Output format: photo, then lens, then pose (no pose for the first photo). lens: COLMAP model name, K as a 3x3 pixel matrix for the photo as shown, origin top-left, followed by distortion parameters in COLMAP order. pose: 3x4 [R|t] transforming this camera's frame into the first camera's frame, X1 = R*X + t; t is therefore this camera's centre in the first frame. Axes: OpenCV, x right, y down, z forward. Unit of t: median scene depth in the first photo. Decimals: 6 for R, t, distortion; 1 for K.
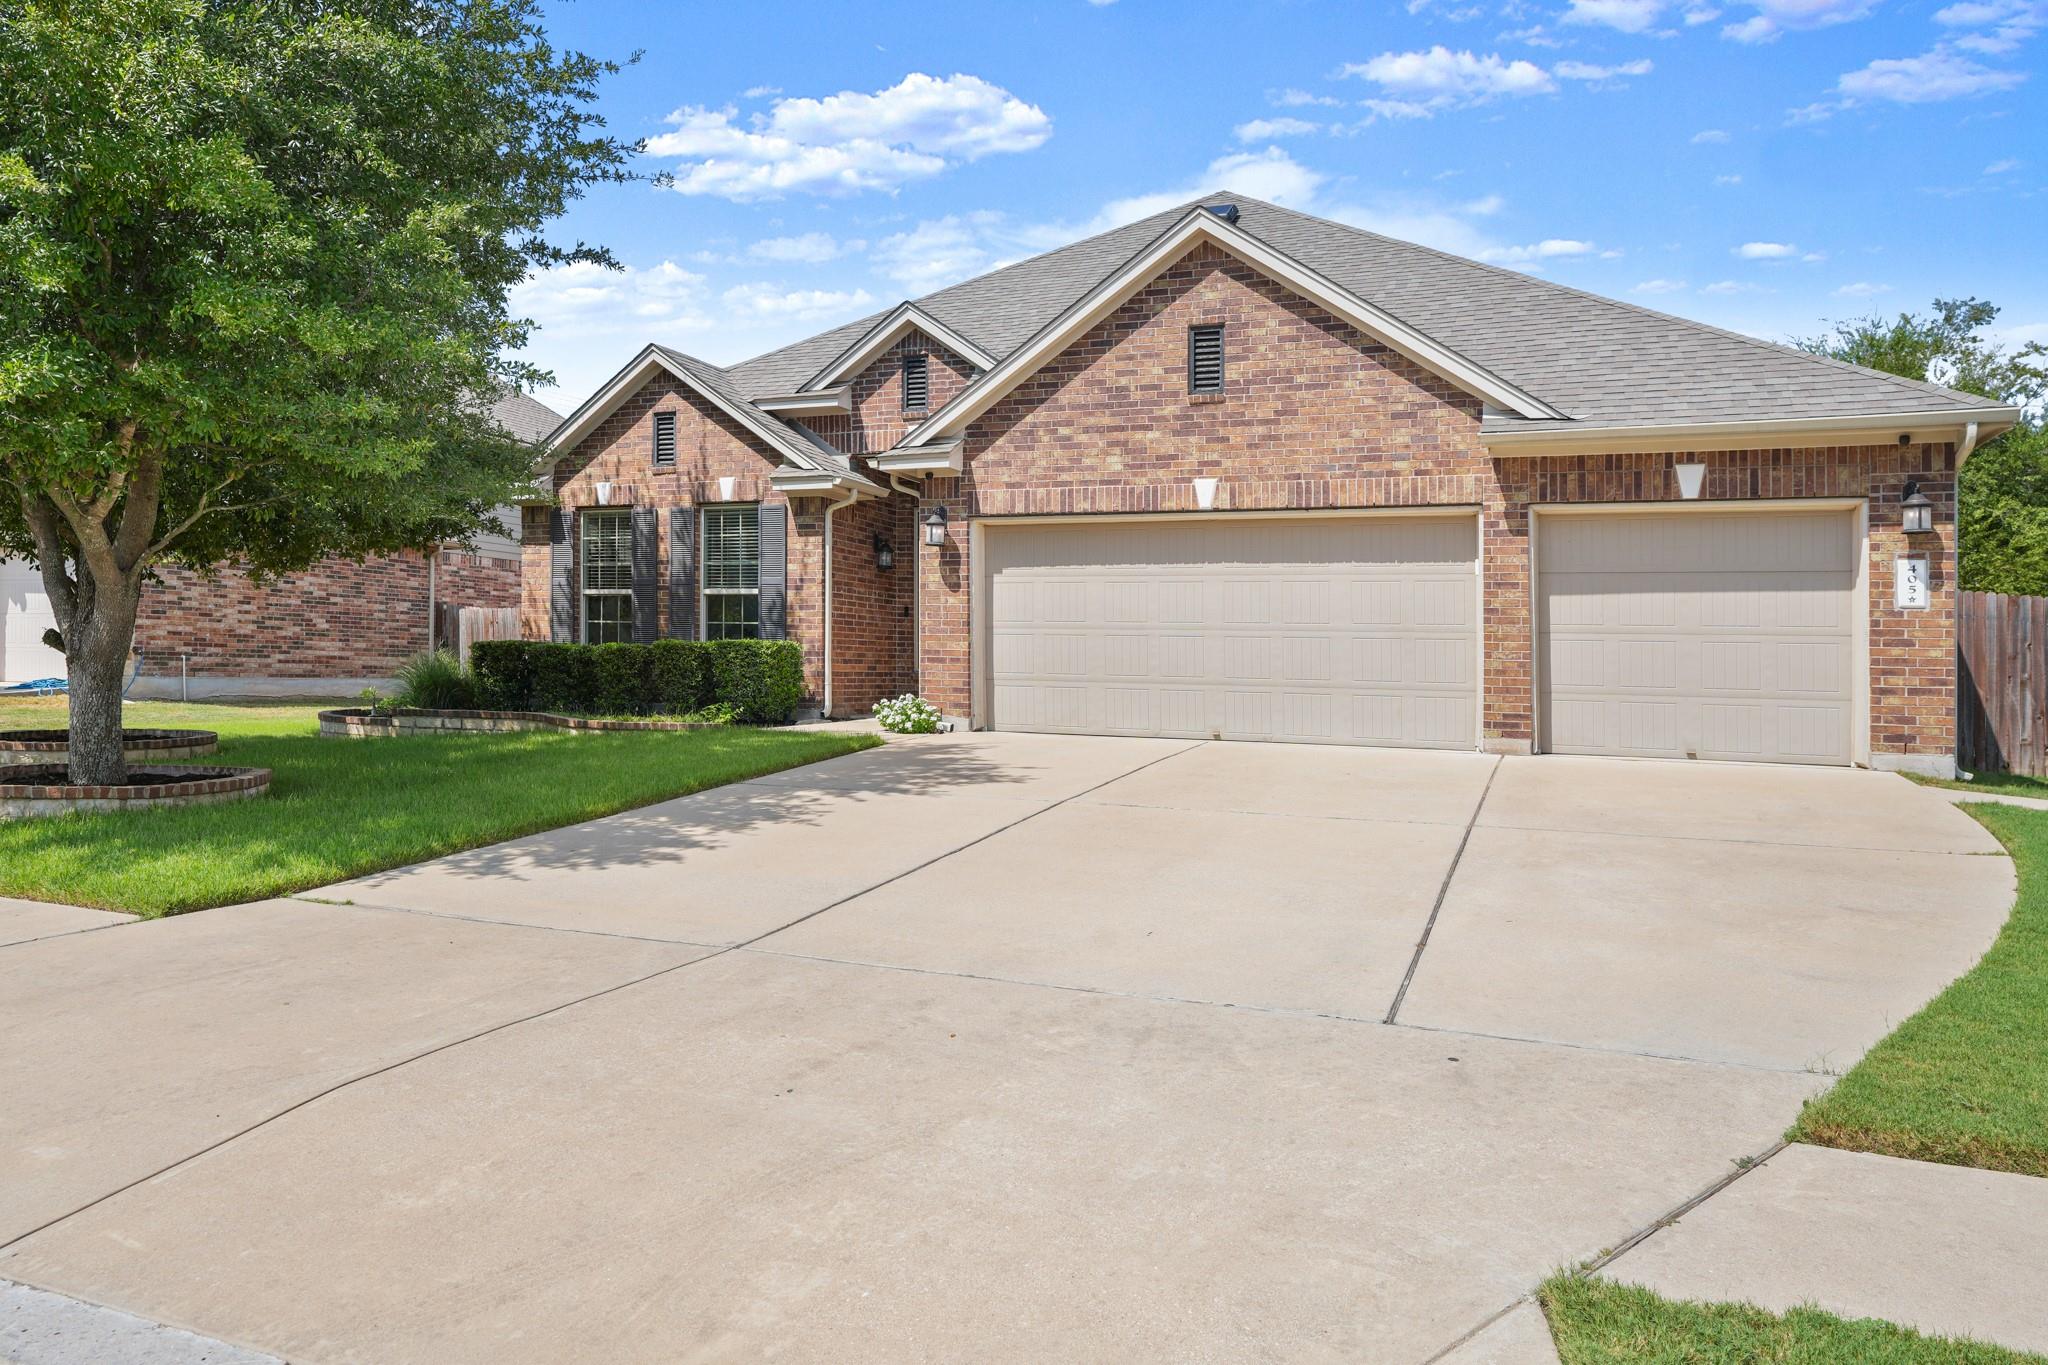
lens RADIAL K [[1349.6, 0, 1022.4], [0, 1349.6, 686.0], [0, 0, 1]] dist [0.034192, -0.005393]
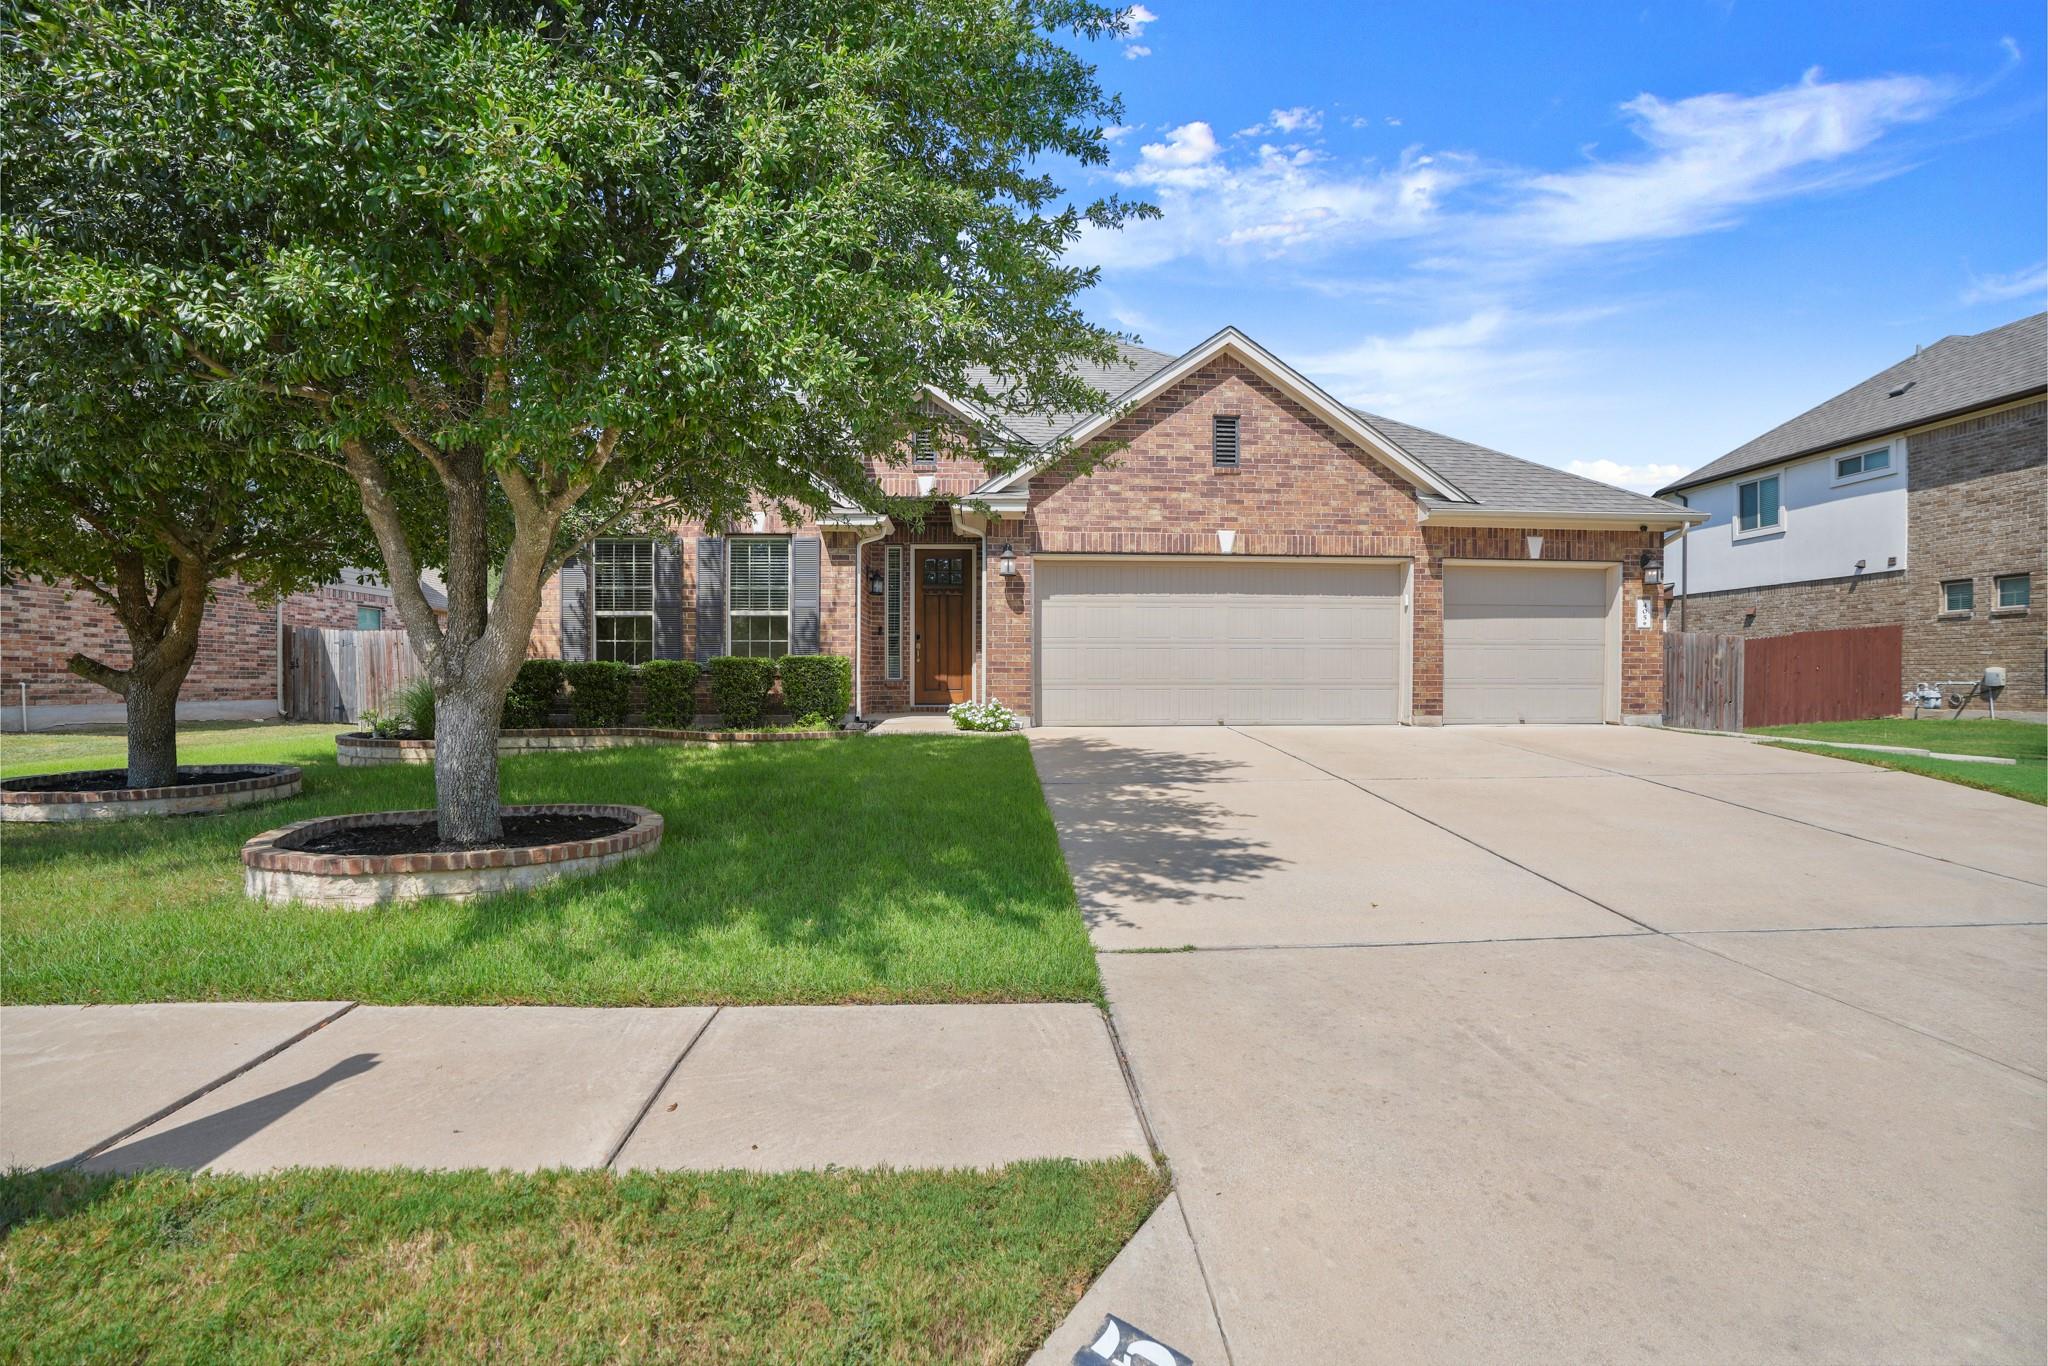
lens RADIAL K [[932.3, 0, 1025.8], [0, 932.3, 698.6], [0, 0, 1]] dist [-0.037733, 0.014500]
pose [[0.900849, -0.032464, 0.432918, -0.435345], [0.025802, 0.999441, 0.021257, -0.011636], [-0.433366, -0.007979, 0.901183, 0.250397]]
